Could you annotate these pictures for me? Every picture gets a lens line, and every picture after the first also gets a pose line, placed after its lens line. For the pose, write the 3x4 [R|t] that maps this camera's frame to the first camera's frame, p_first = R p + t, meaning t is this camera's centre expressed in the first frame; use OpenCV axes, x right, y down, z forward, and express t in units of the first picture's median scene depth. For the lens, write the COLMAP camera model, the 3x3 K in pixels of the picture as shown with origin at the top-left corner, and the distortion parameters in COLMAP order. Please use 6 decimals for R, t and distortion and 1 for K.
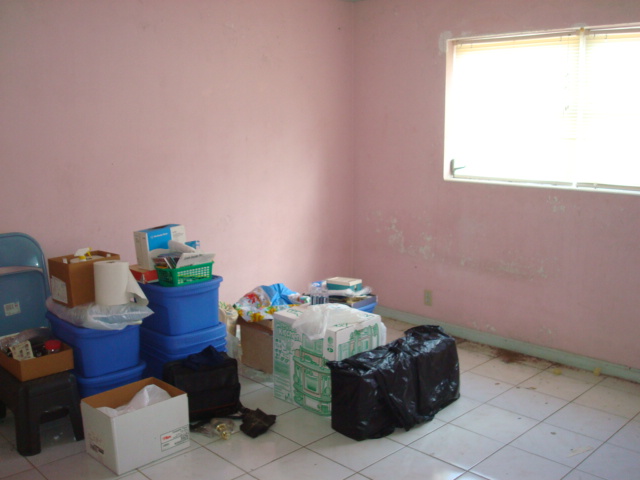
lens RADIAL K [[667.1, 0, 320.4], [0, 667.1, 240.0], [0, 0, 1]] dist [-0.102610, 0.000000]
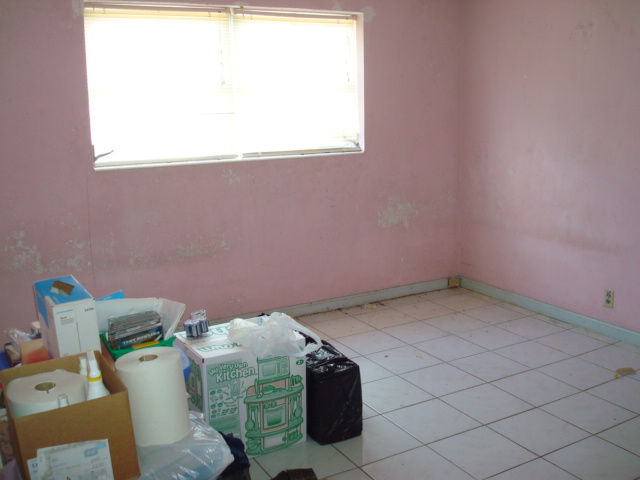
lens RADIAL K [[667.1, 0, 319.8], [0, 667.1, 239.7], [0, 0, 1]] dist [-0.102610, 0.000000]
pose [[0.262079, -0.192400, 0.945673, -0.621444], [0.183481, 0.971985, 0.146904, -0.088023], [-0.947444, 0.135012, 0.290039, 0.590955]]
